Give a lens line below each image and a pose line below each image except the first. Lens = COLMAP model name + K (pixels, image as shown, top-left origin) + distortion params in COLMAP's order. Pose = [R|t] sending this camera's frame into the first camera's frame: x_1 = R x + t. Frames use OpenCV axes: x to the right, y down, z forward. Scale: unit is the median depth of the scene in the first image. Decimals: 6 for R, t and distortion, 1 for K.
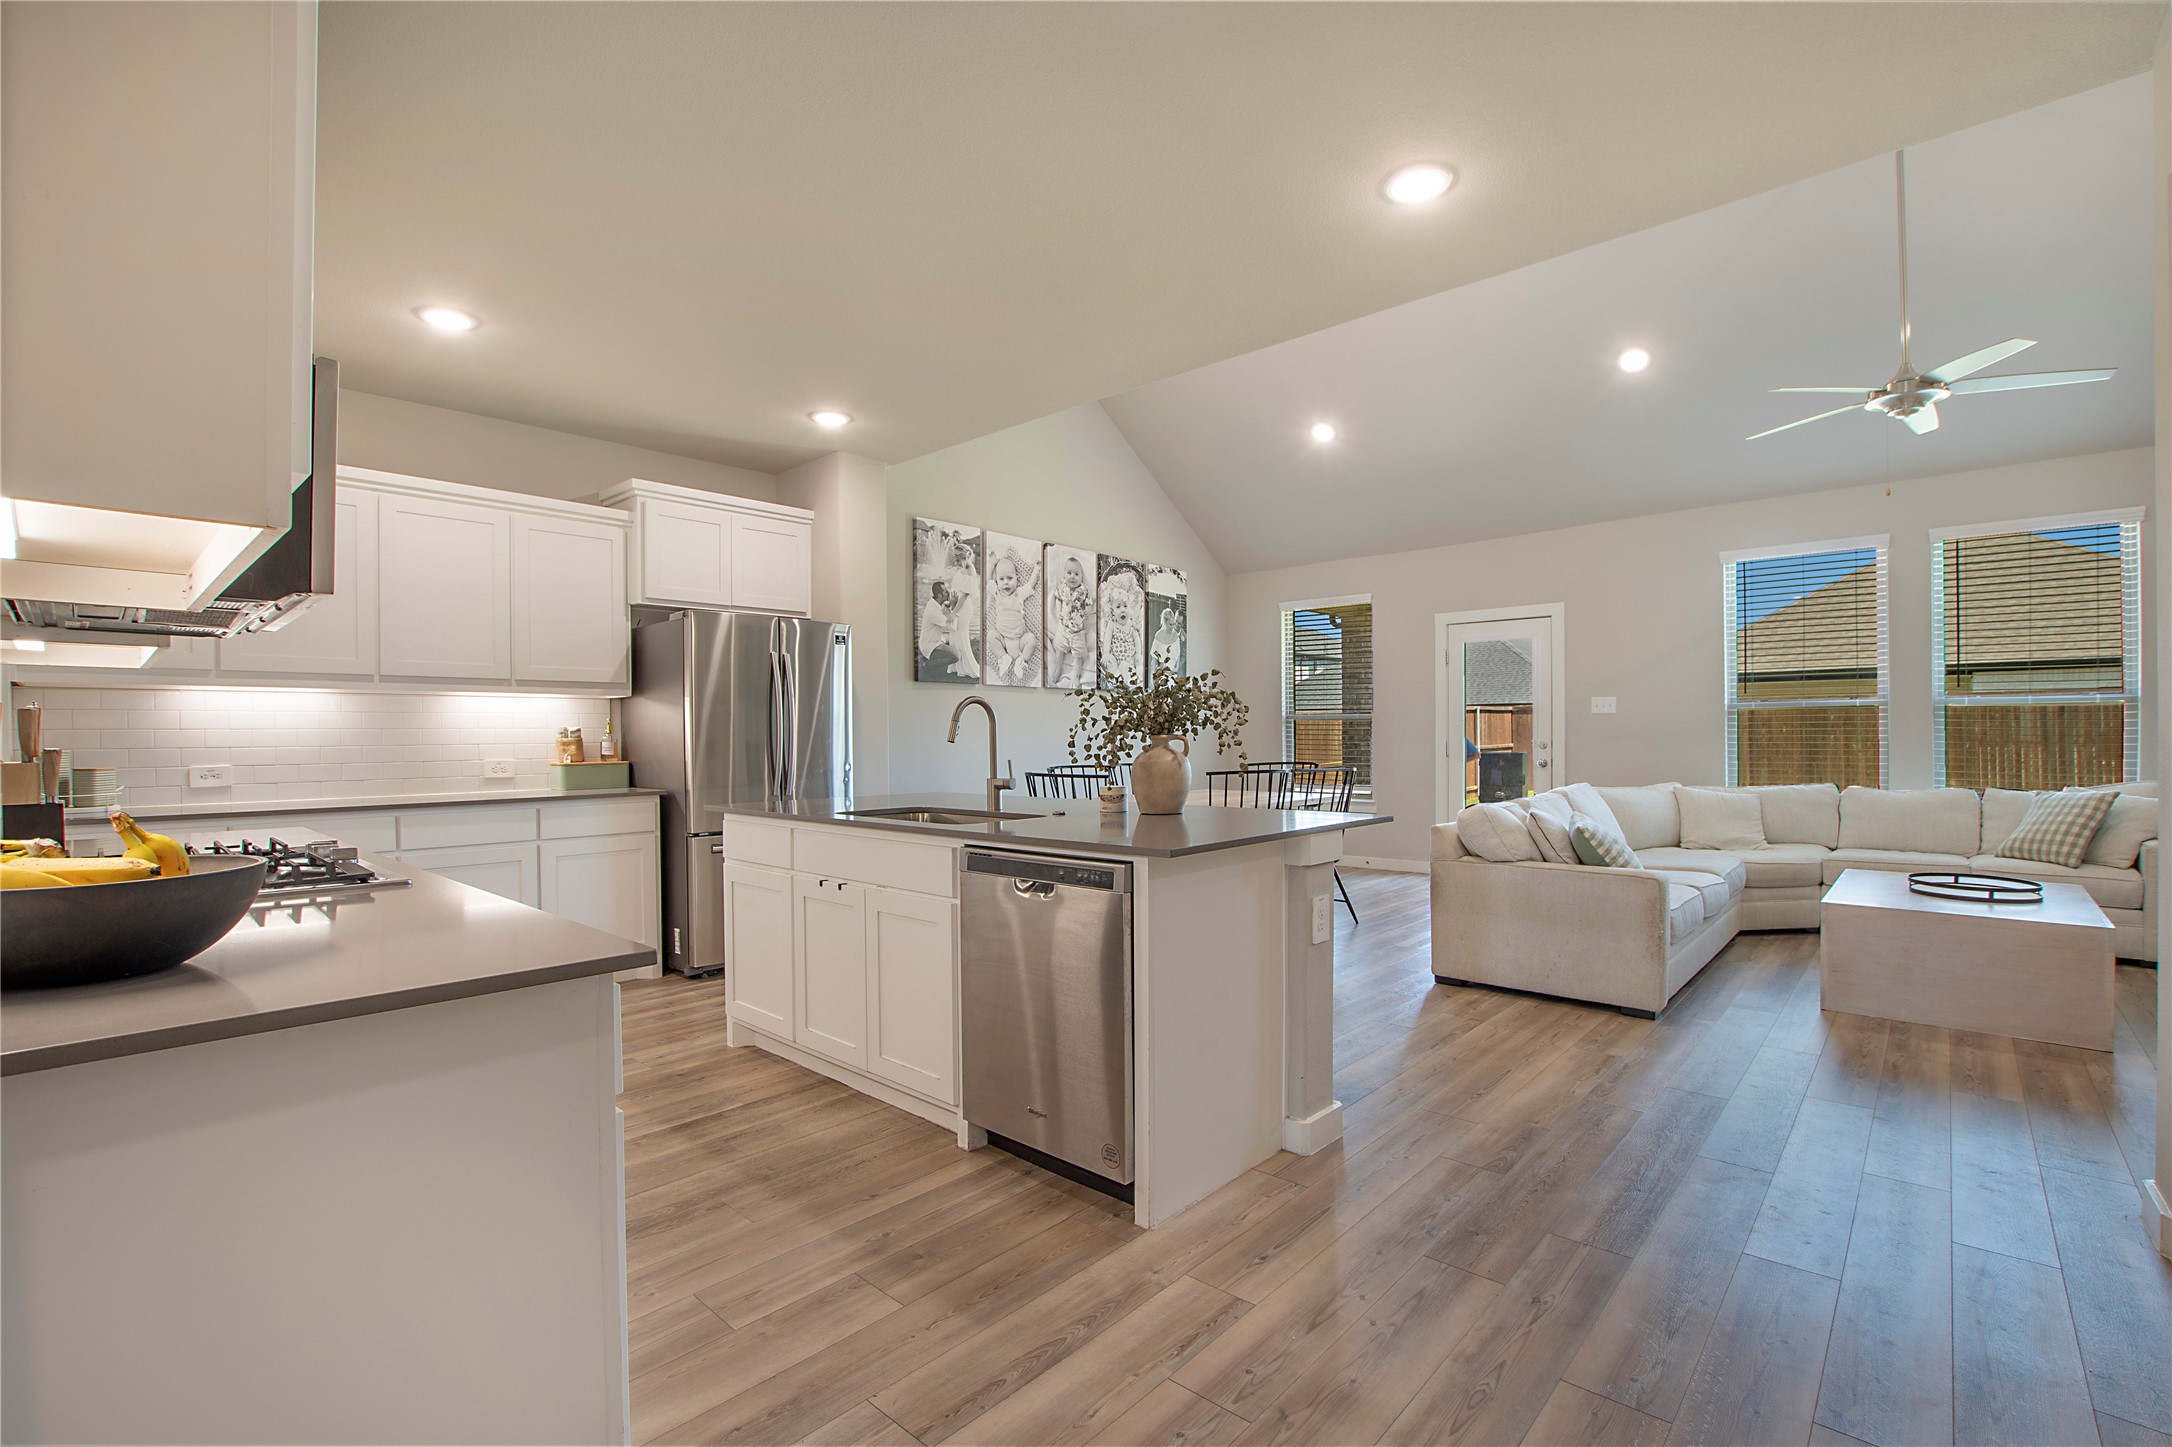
lens RADIAL K [[957.6, 0, 1091.6], [0, 957.6, 738.9], [0, 0, 1]] dist [-0.036158, 0.006433]
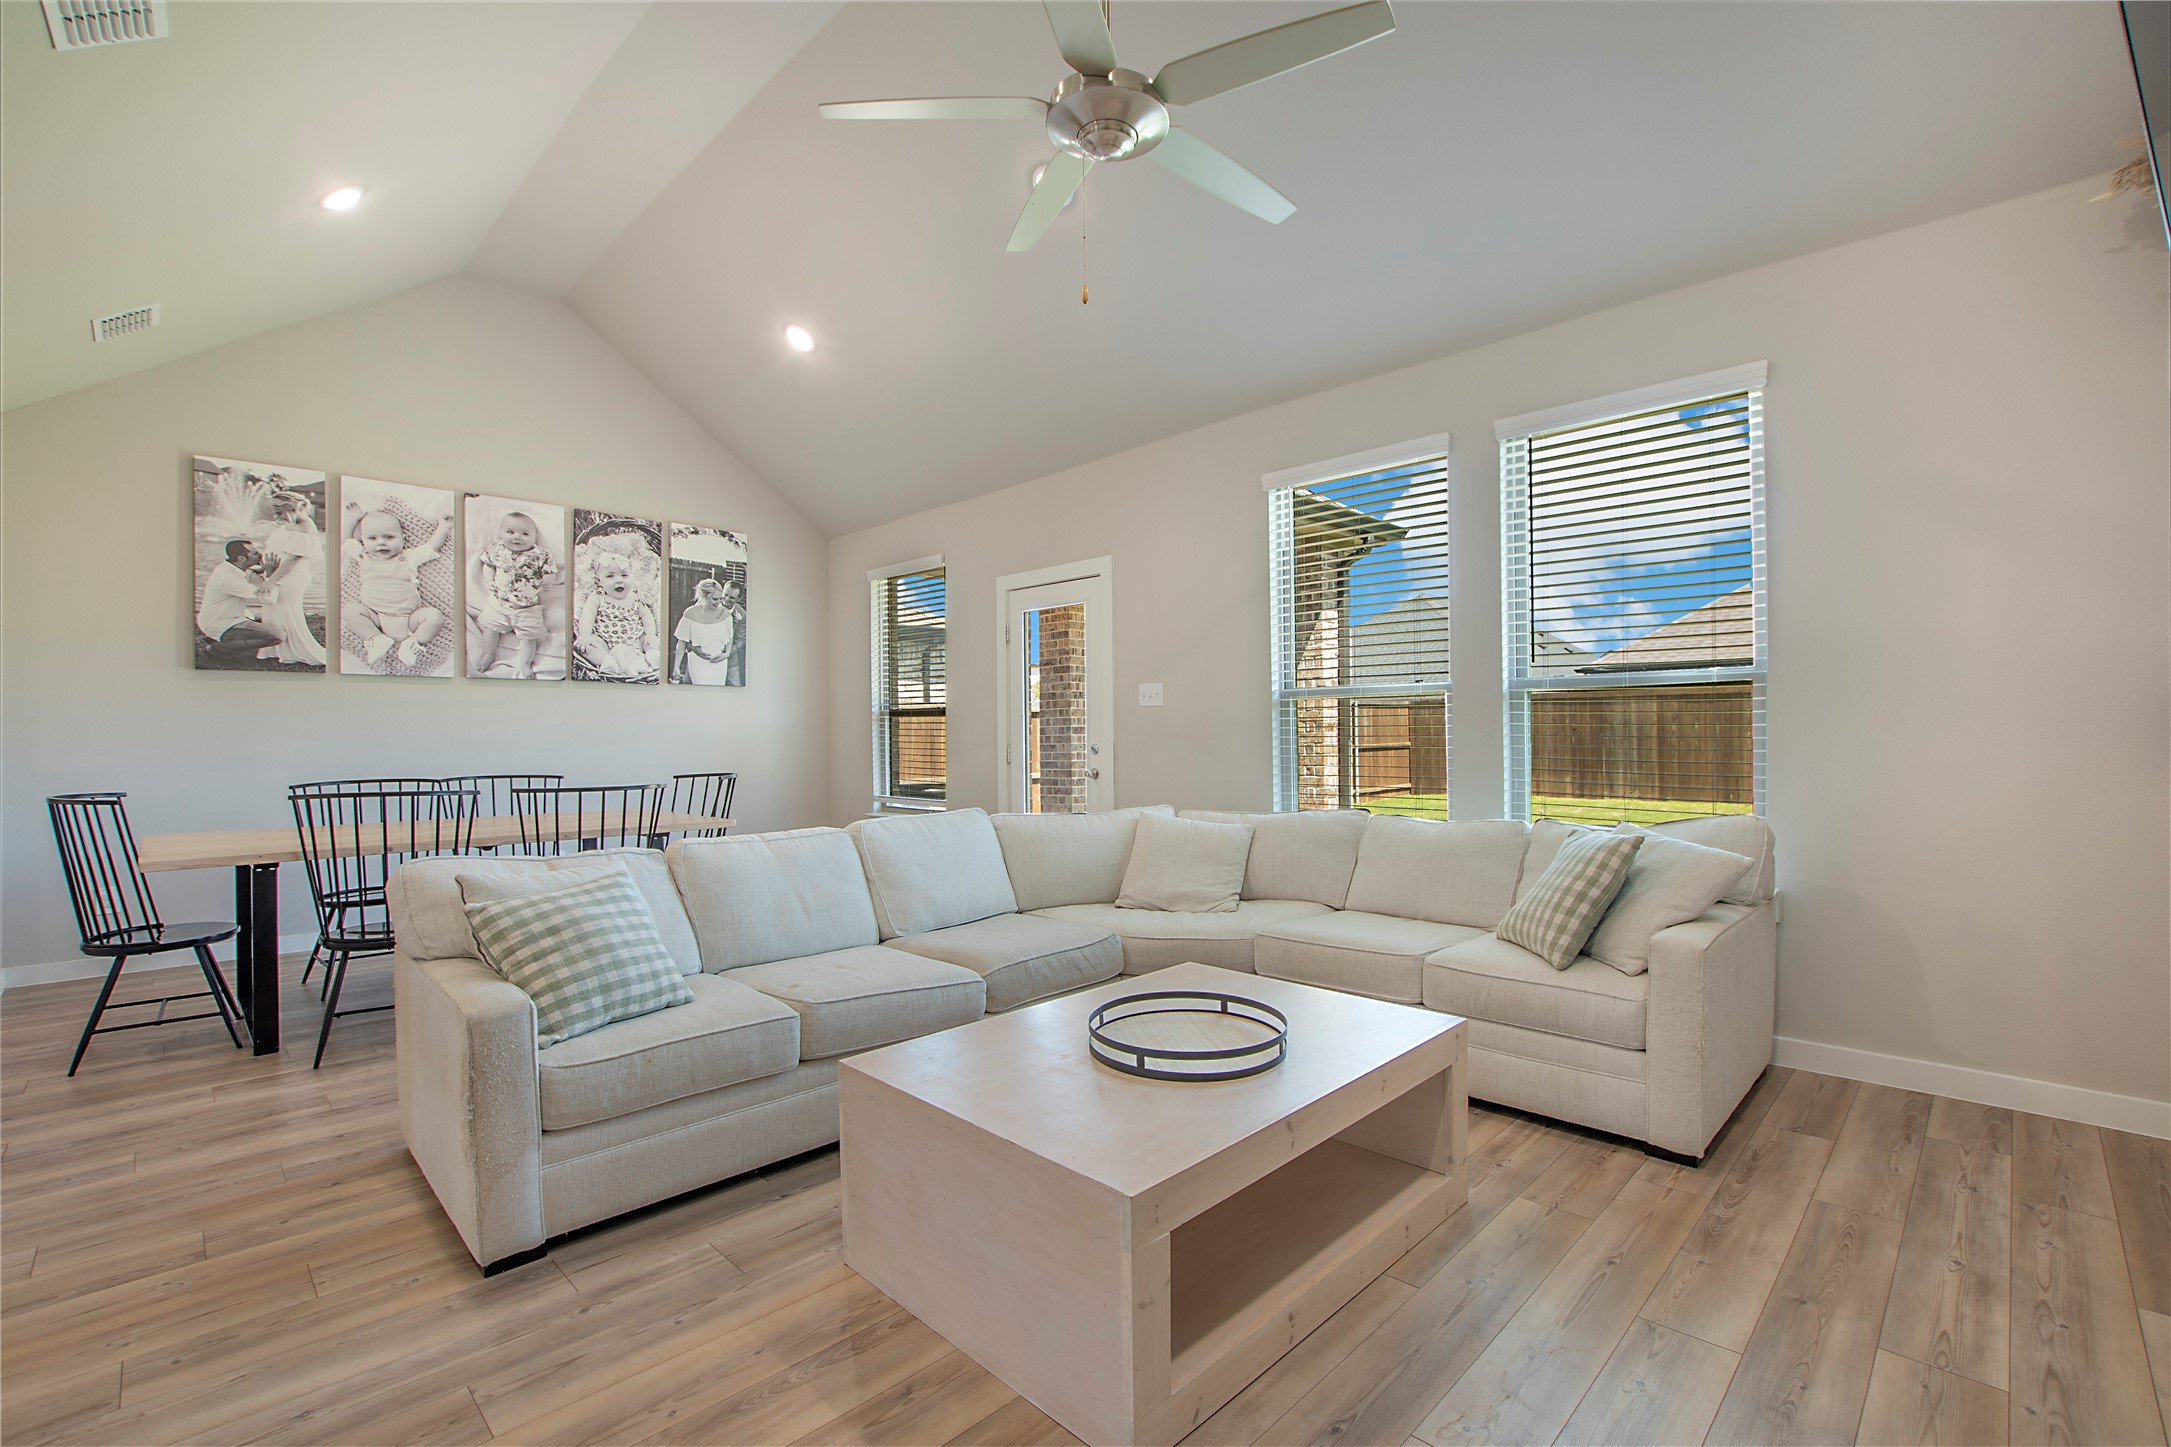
lens RADIAL K [[952.3, 0, 1088.0], [0, 952.3, 736.0], [0, 0, 1]] dist [-0.031332, 0.000510]
pose [[0.999141, -0.003136, -0.041326, 0.560929], [0.003129, 0.999995, -0.000225, -0.004321], [0.041327, 0.000096, 0.999146, 0.285415]]
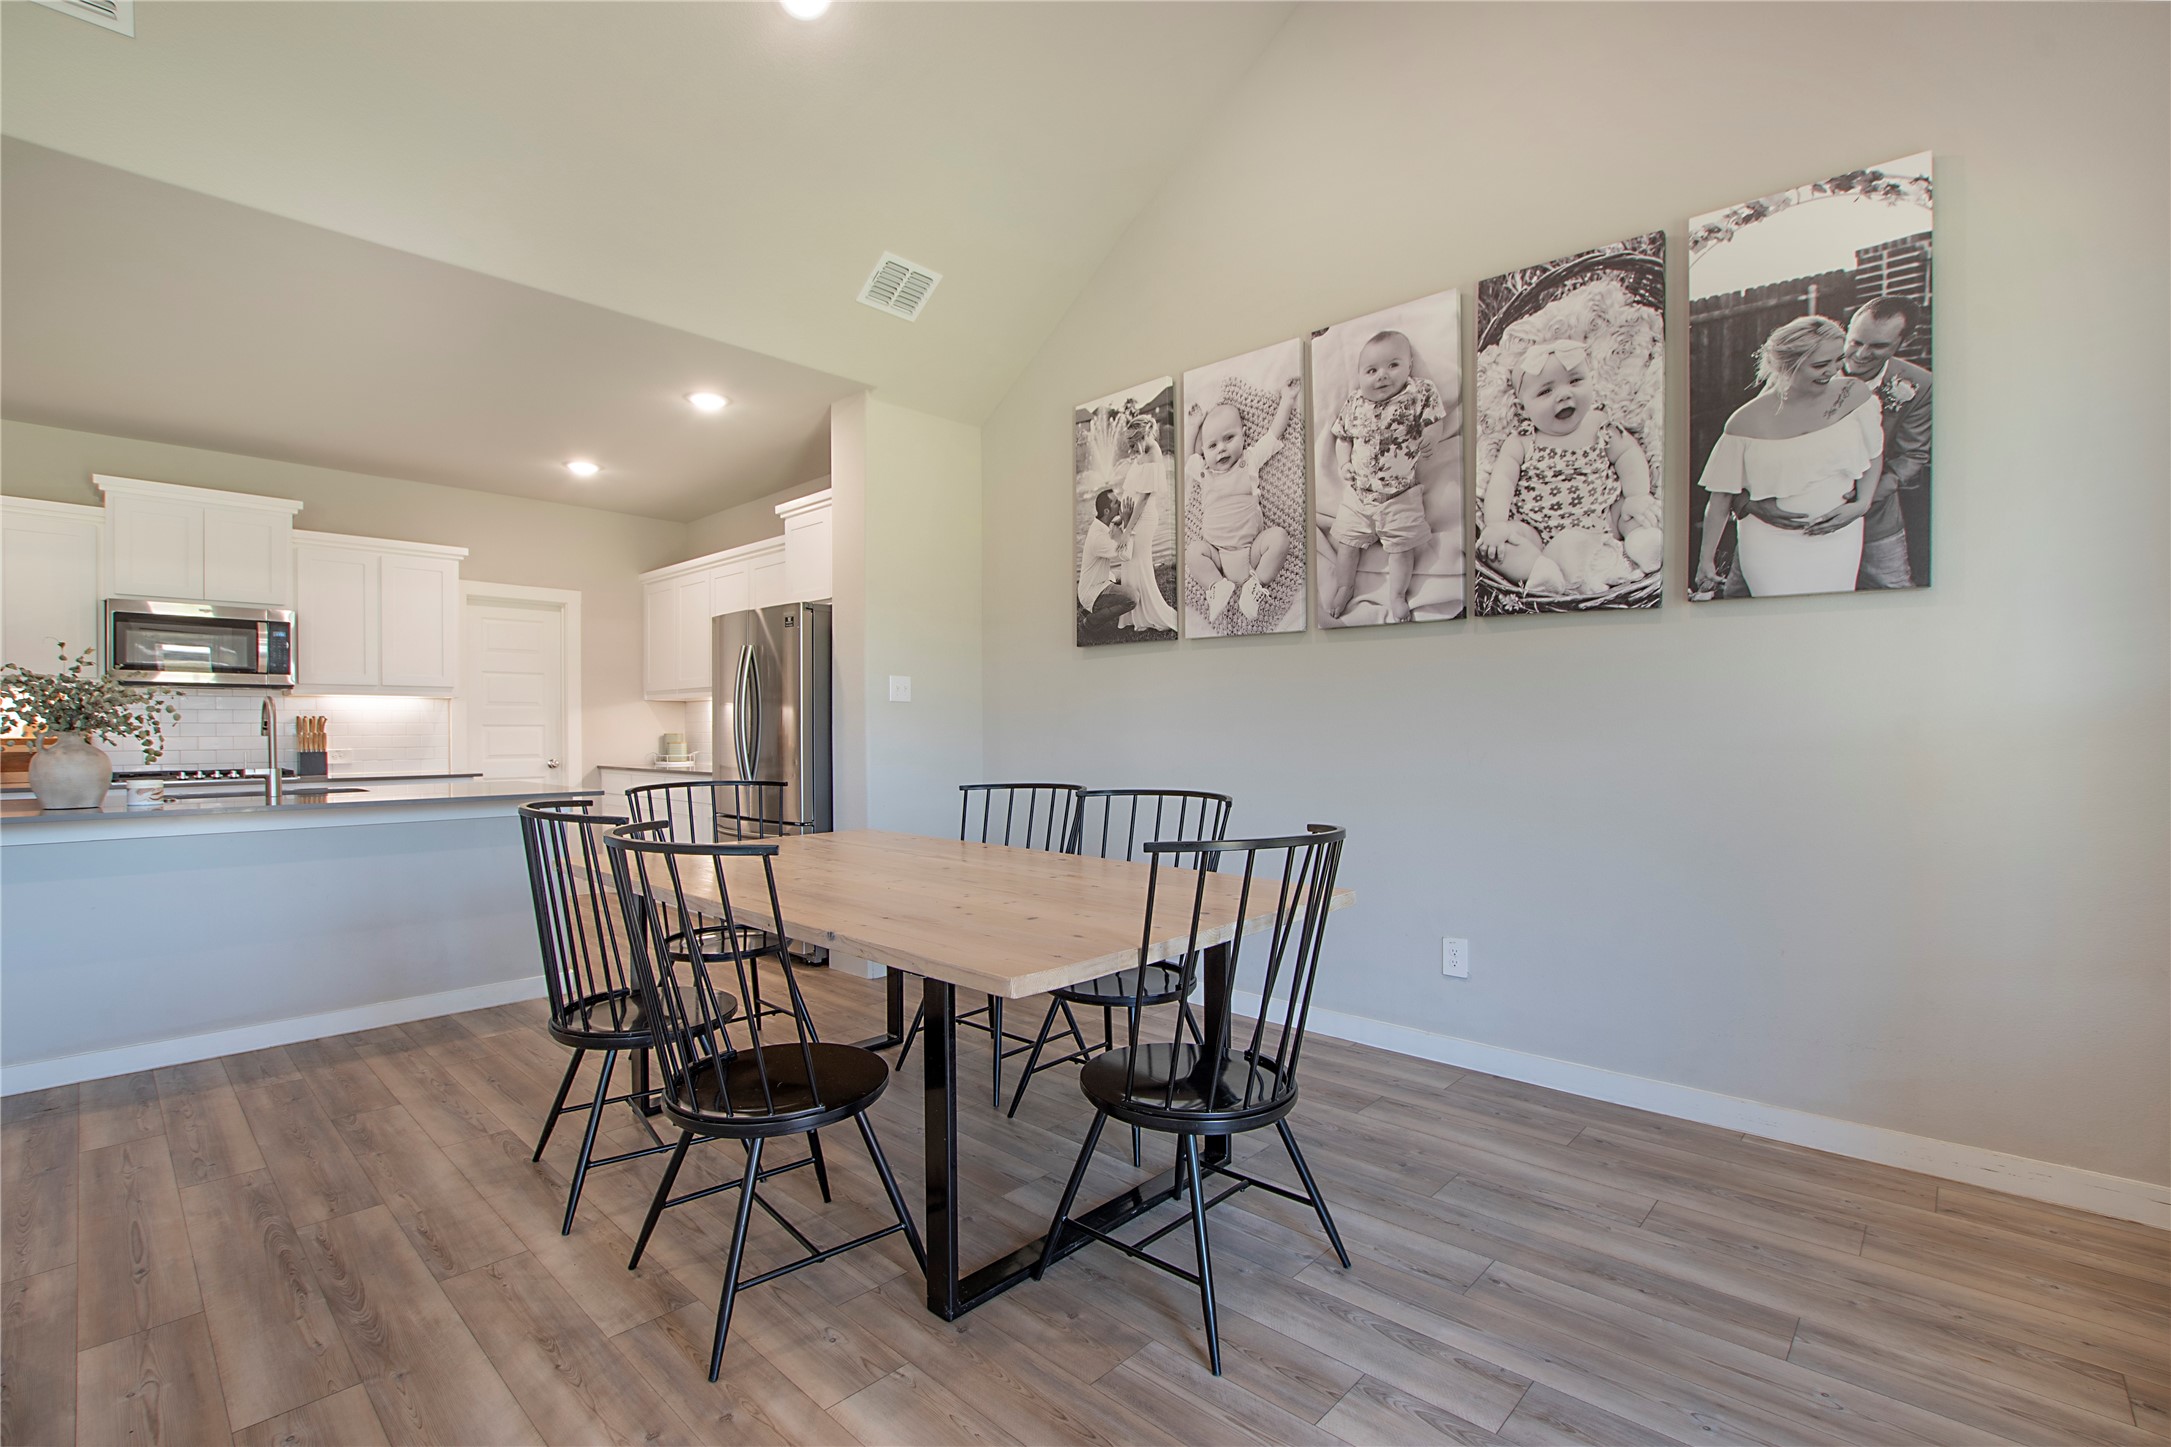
lens RADIAL K [[981.1, 0, 1085.5], [0, 981.1, 723.5], [0, 0, 1]] dist [-0.032461, 0.004432]
pose [[-0.019746, 0.005273, -0.999791, 0.514661], [-0.000082, 0.999986, 0.005275, -0.009334], [0.999805, 0.000186, -0.019745, 1.012127]]
